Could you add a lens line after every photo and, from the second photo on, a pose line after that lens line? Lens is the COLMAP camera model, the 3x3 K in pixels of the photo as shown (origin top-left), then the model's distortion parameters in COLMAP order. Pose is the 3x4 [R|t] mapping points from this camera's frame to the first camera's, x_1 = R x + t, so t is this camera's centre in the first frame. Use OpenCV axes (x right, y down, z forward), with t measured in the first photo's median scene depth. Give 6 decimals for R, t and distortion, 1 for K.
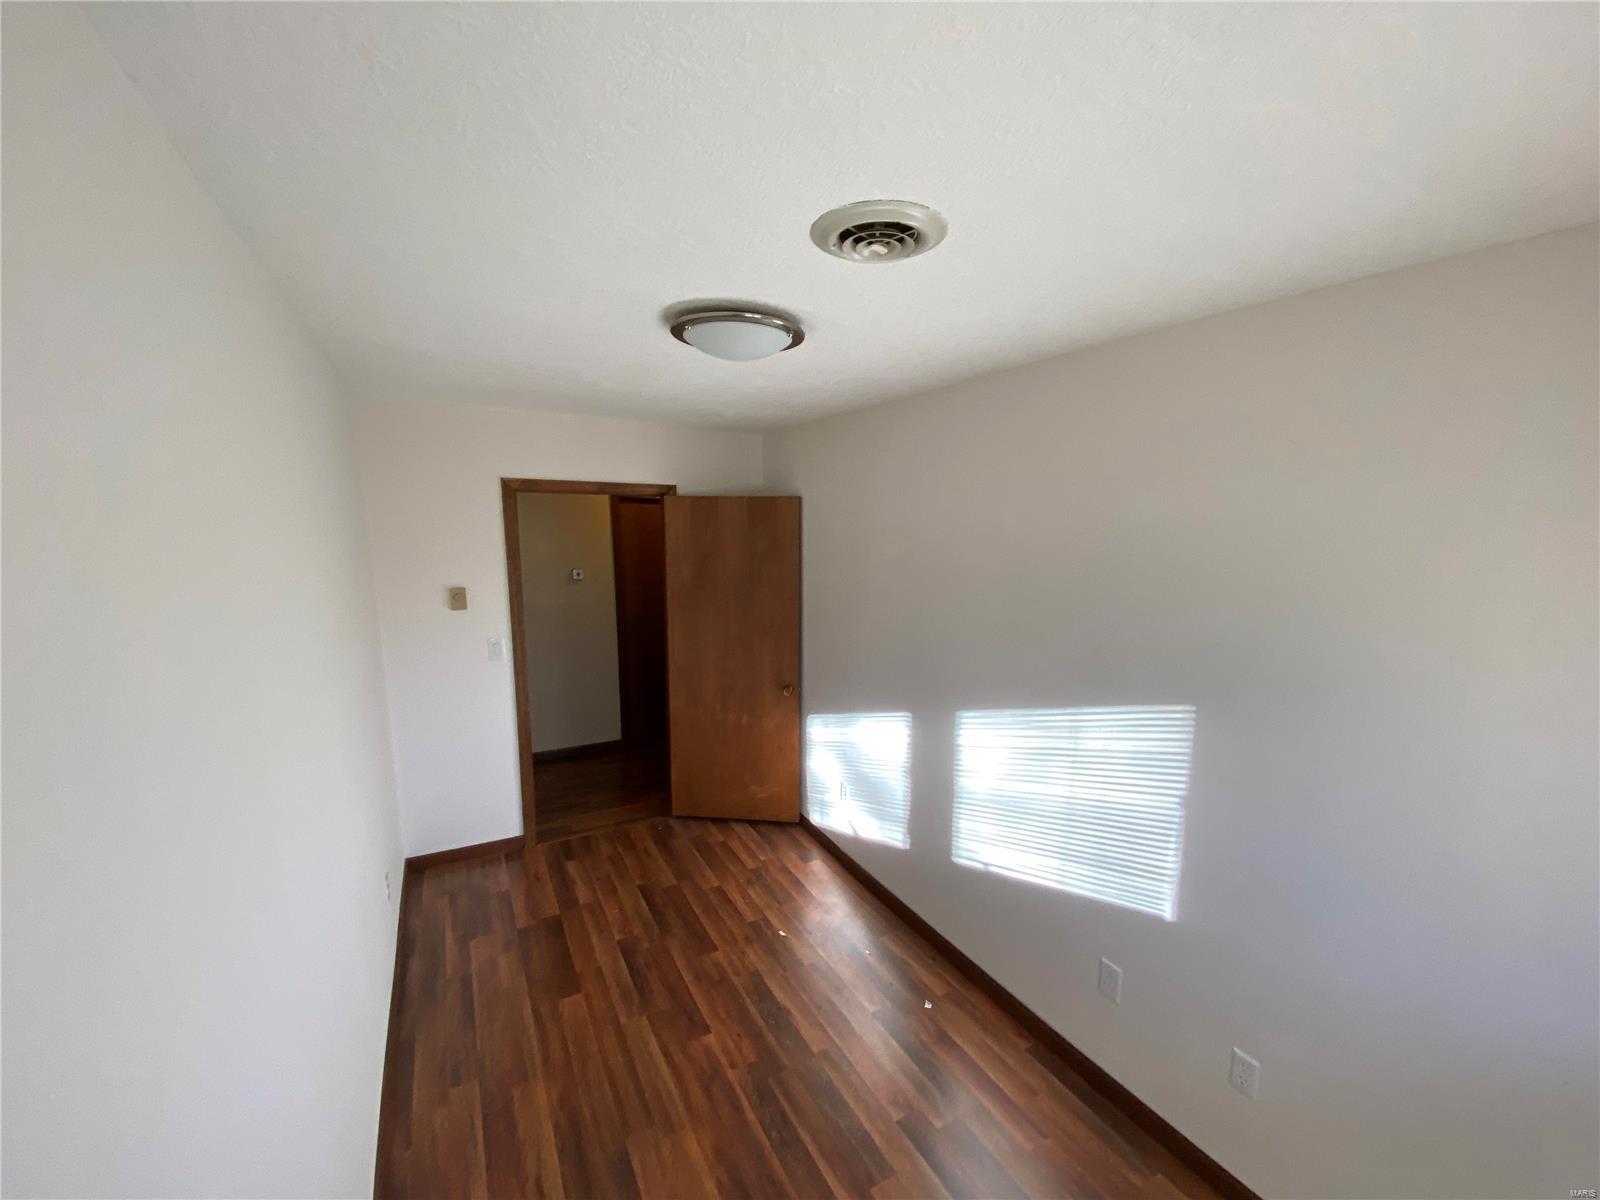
lens RADIAL K [[647.2, 0, 804.2], [0, 647.2, 605.8], [0, 0, 1]] dist [0.033410, -0.027487]
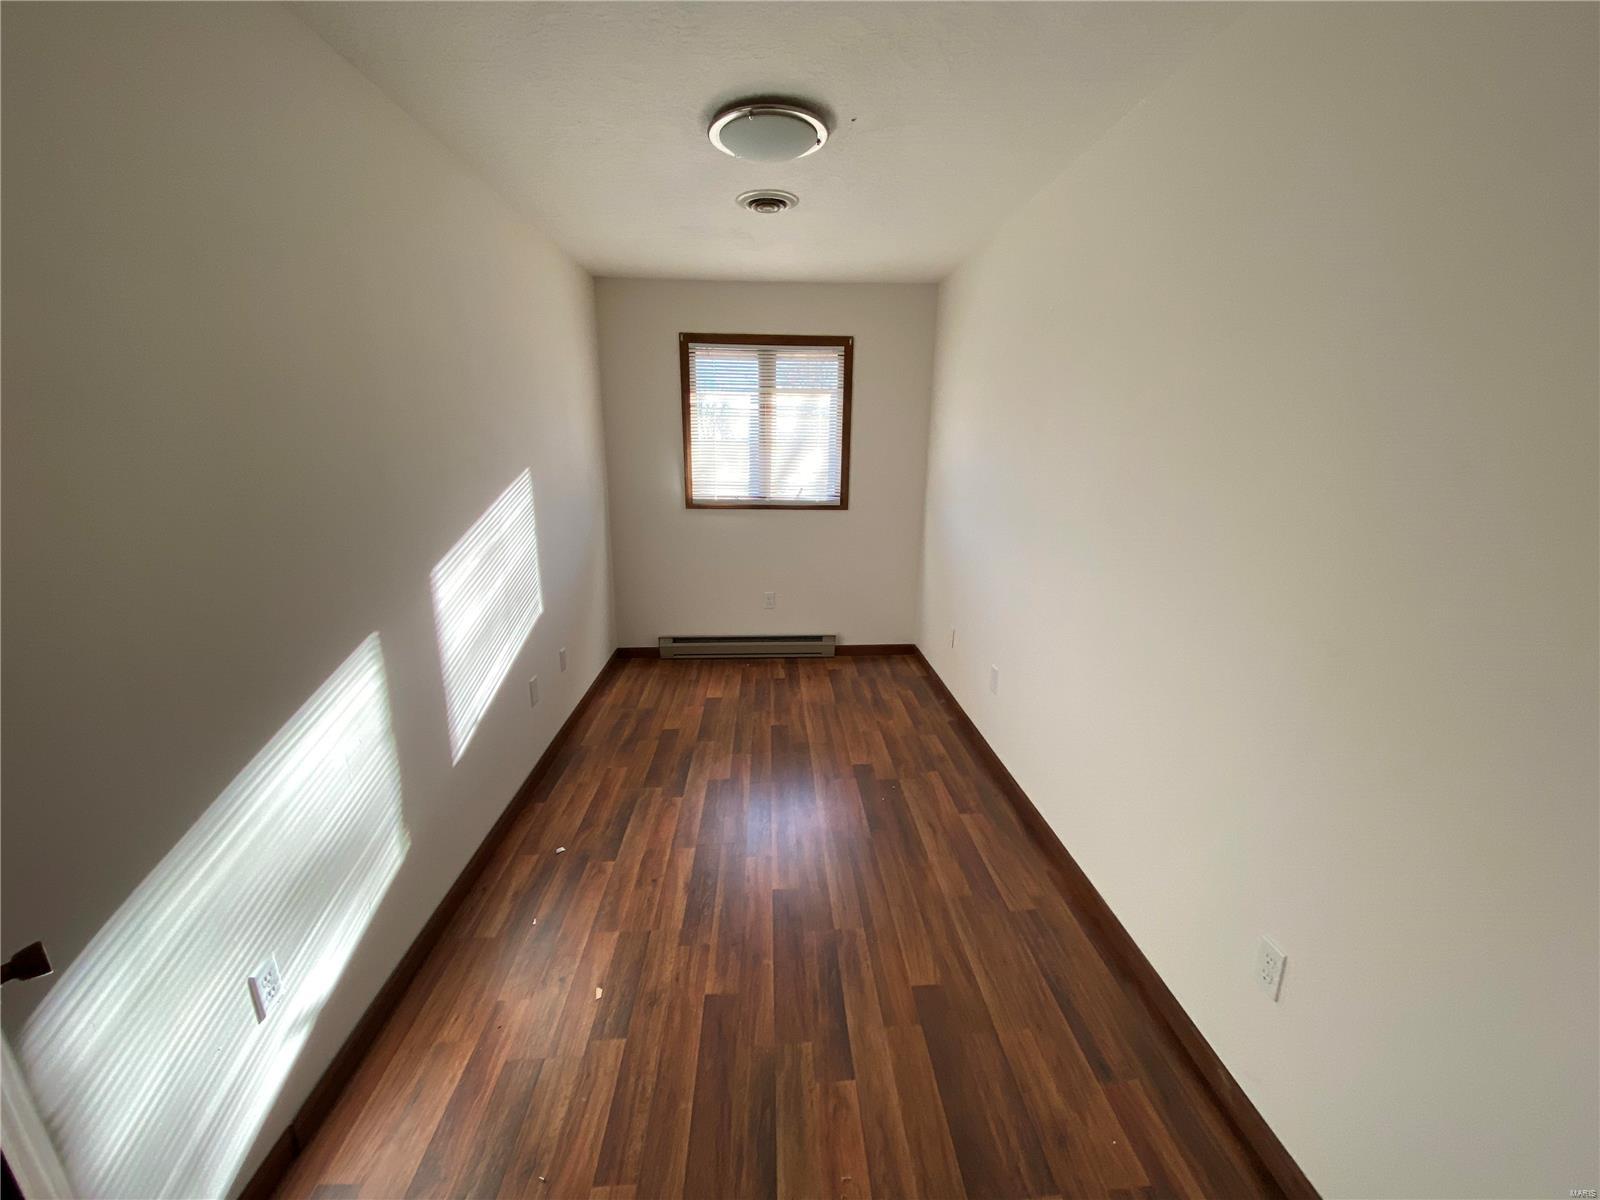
lens RADIAL K [[647.2, 0, 804.2], [0, 647.2, 605.8], [0, 0, 1]] dist [0.033410, -0.027487]
pose [[-0.902576, -0.112286, 0.415630, -0.474312], [0.056711, 0.925970, 0.373313, -0.056633], [-0.426779, 0.360514, -0.829391, 1.459451]]
